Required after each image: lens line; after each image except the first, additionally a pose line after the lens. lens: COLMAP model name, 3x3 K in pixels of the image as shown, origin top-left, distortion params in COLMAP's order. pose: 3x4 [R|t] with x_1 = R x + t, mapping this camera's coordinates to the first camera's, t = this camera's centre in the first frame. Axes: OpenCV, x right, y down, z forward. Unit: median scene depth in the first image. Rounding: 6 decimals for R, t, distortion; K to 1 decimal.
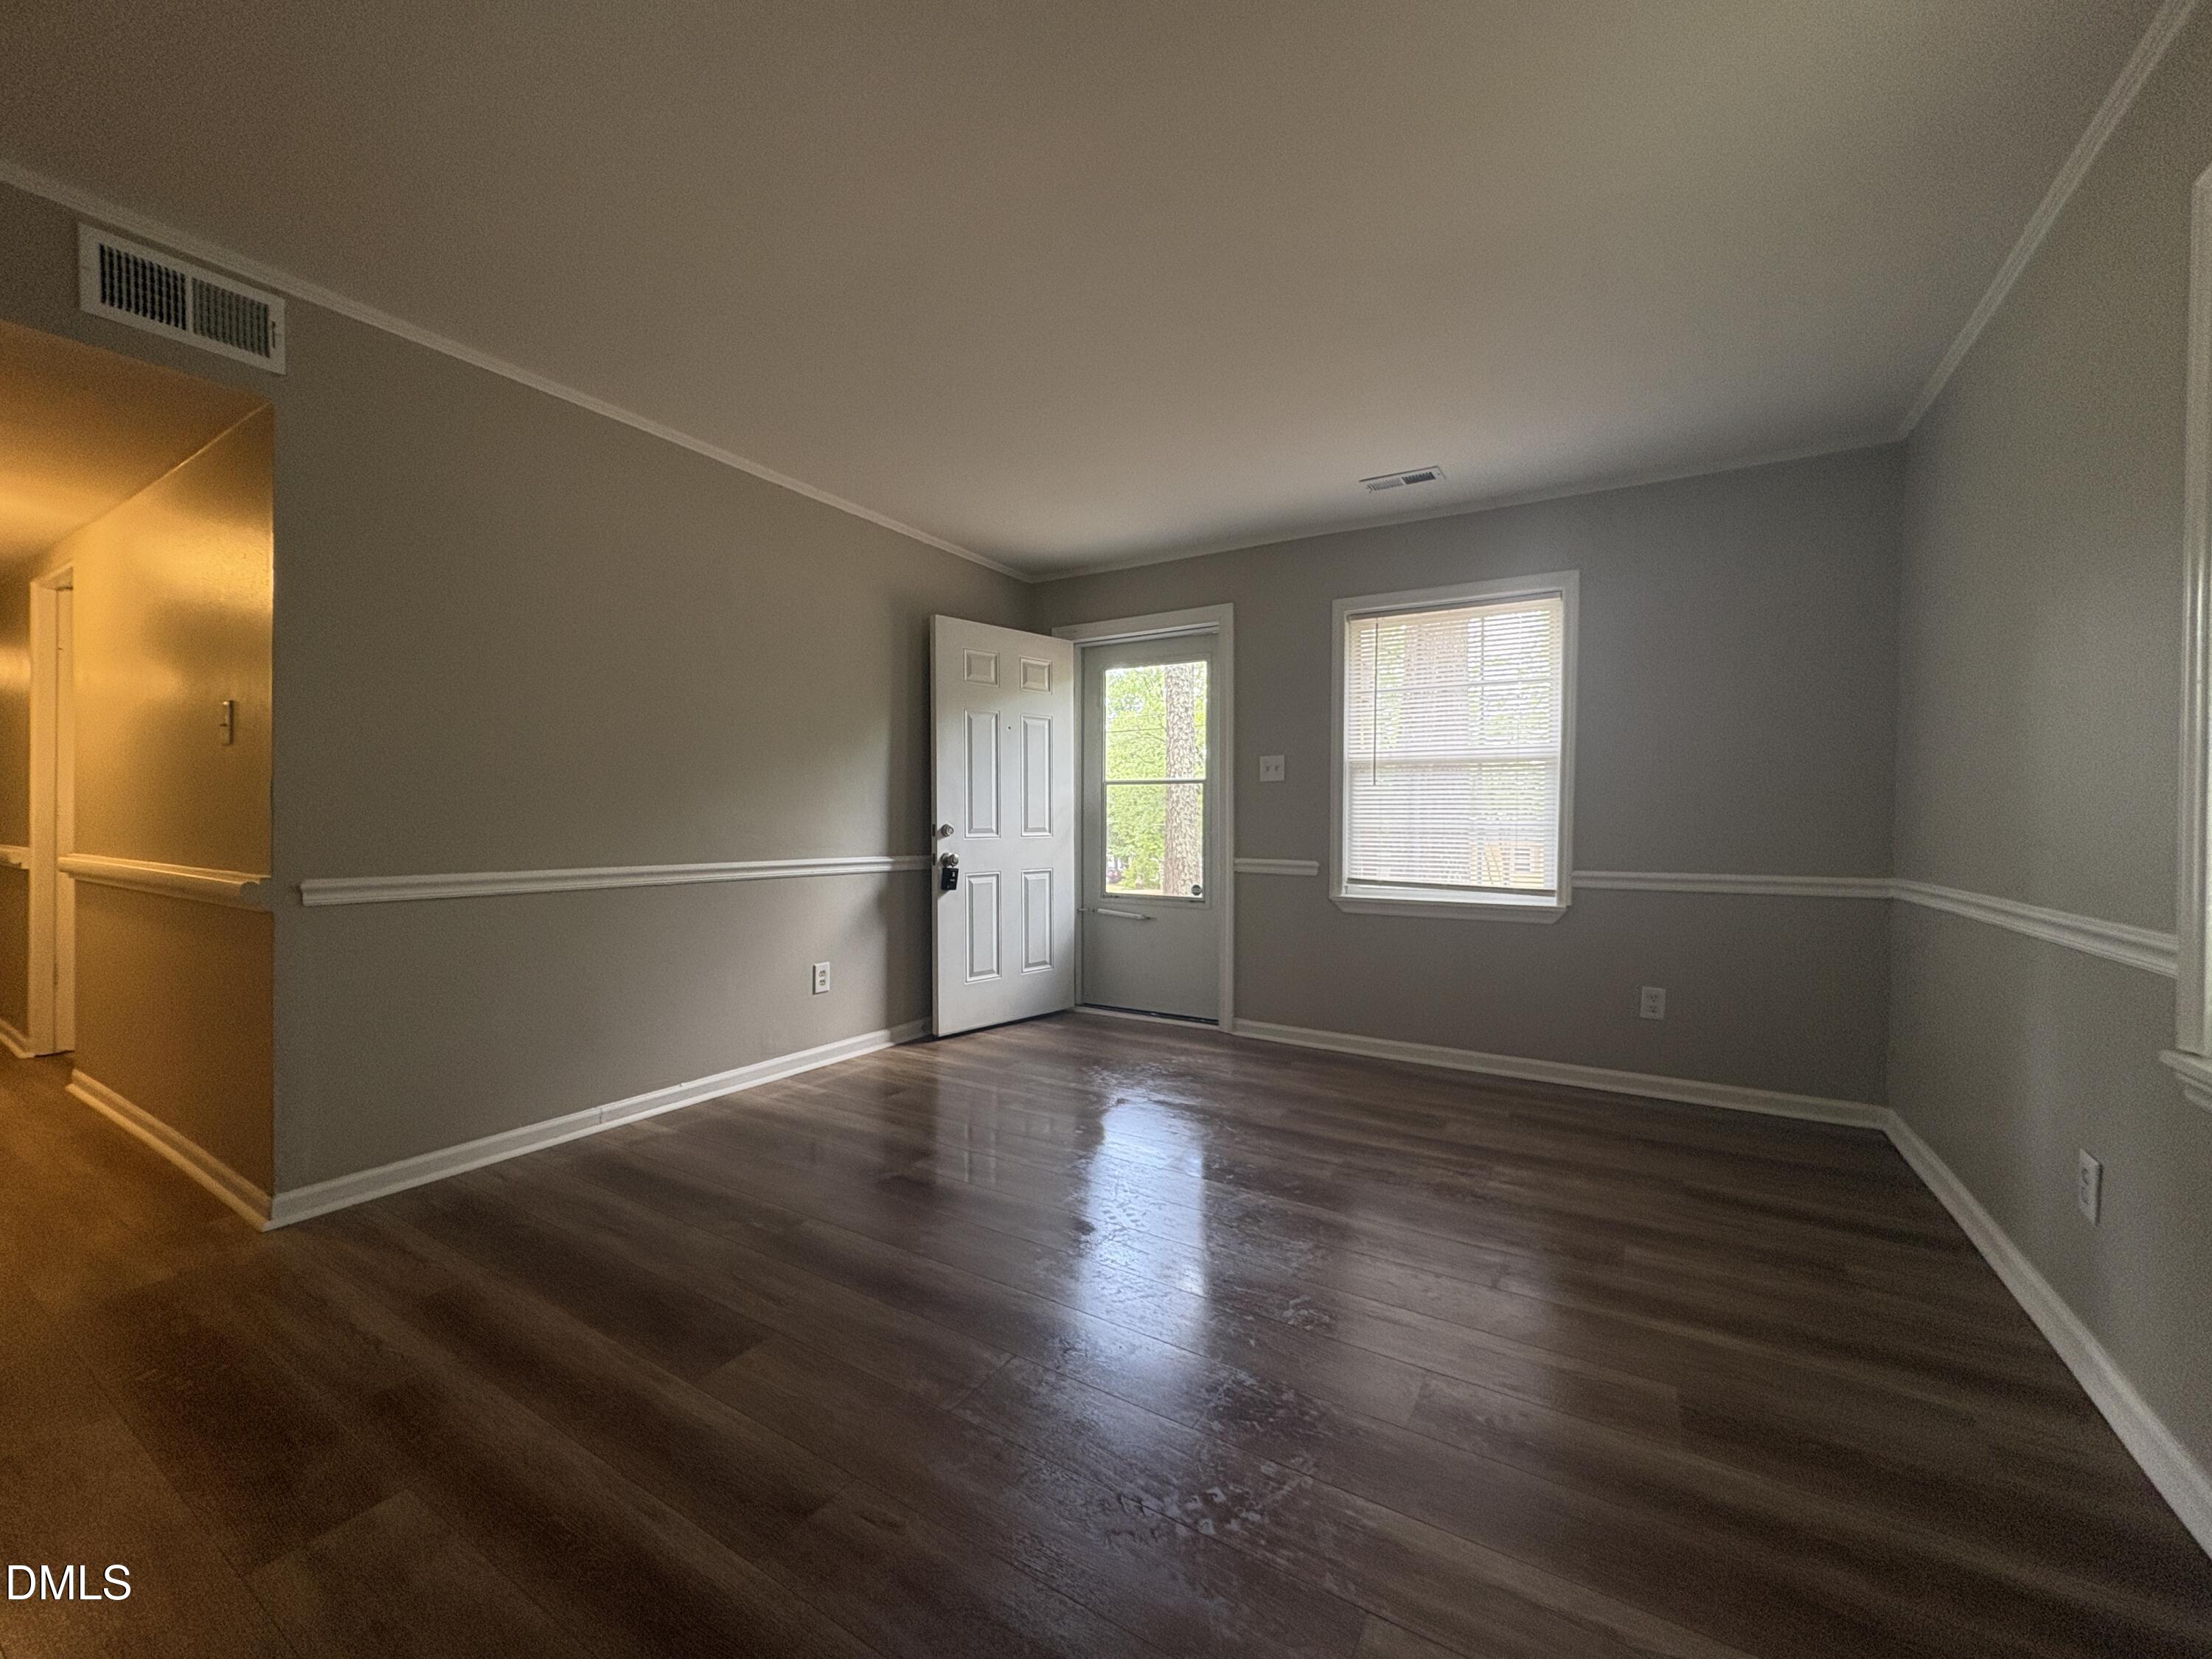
lens RADIAL K [[877.4, 0, 1106.0], [0, 877.4, 829.5], [0, 0, 1]] dist [0.000579, 0.000019]
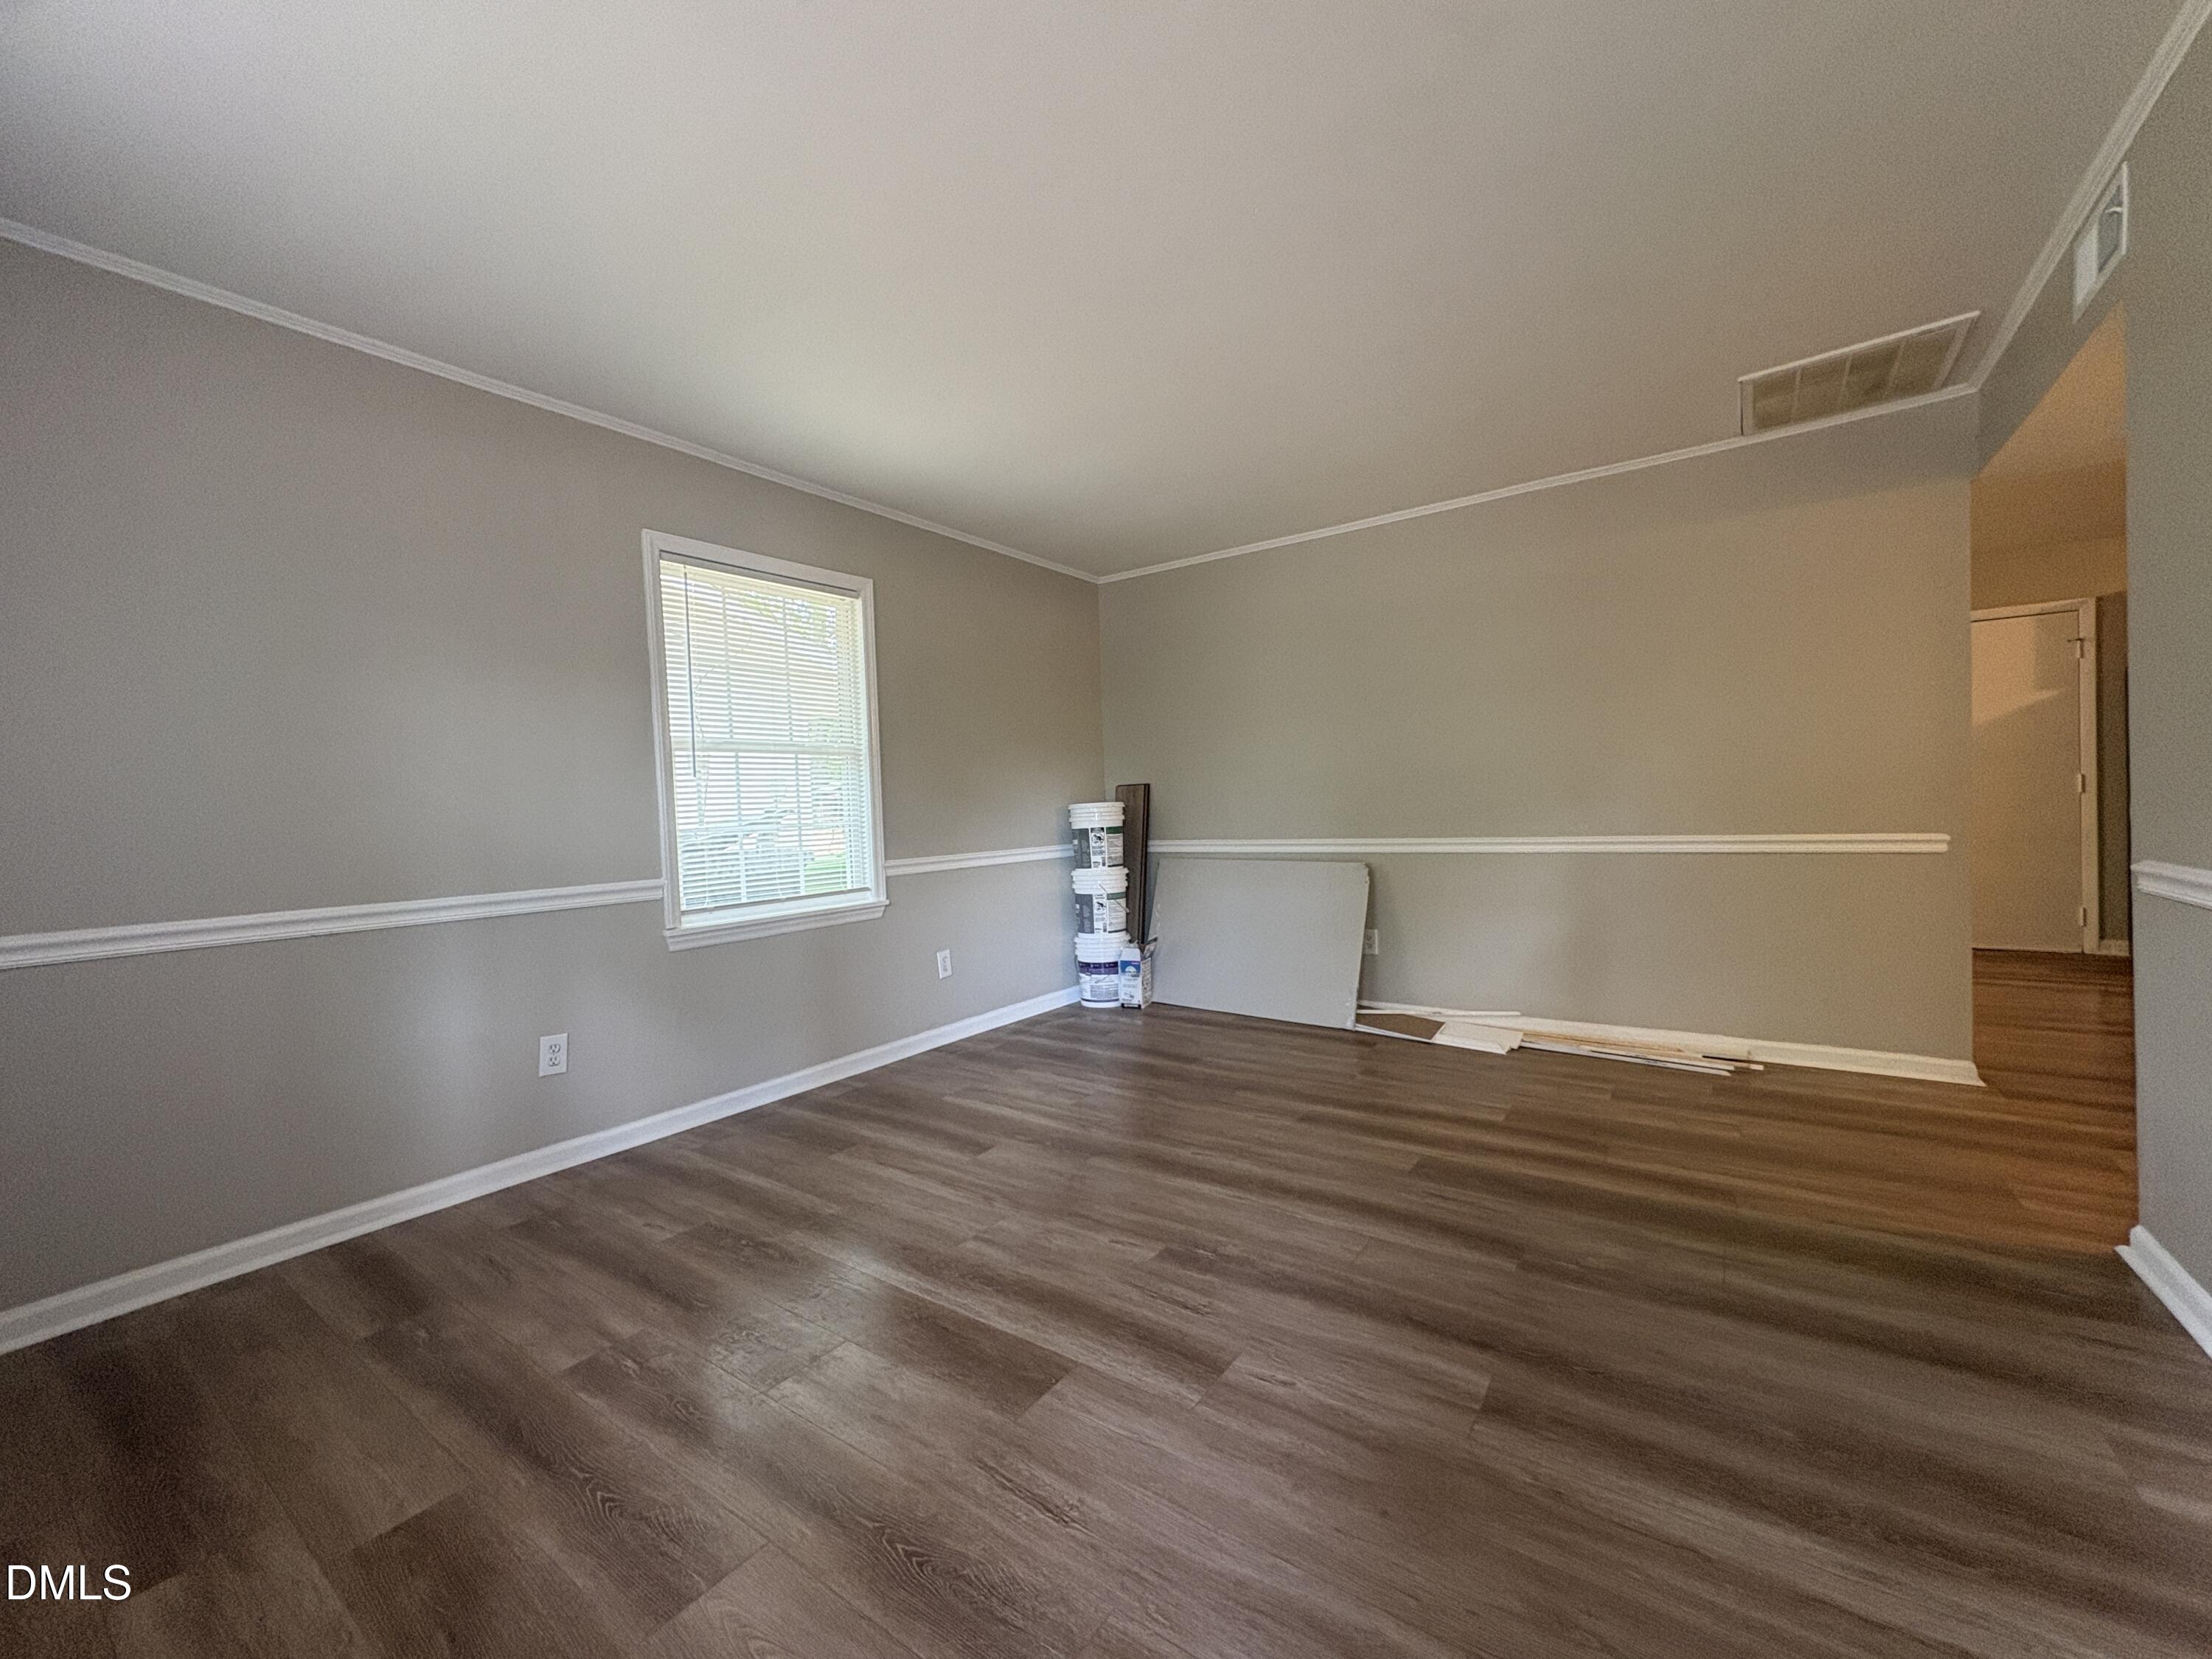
lens RADIAL K [[877.4, 0, 1106.0], [0, 877.4, 829.5], [0, 0, 1]] dist [0.000579, 0.000019]
pose [[-0.996960, 0.022792, 0.074511, -0.016811], [0.025179, 0.999195, 0.031243, -0.024382], [-0.073739, 0.033024, -0.996731, 2.014230]]
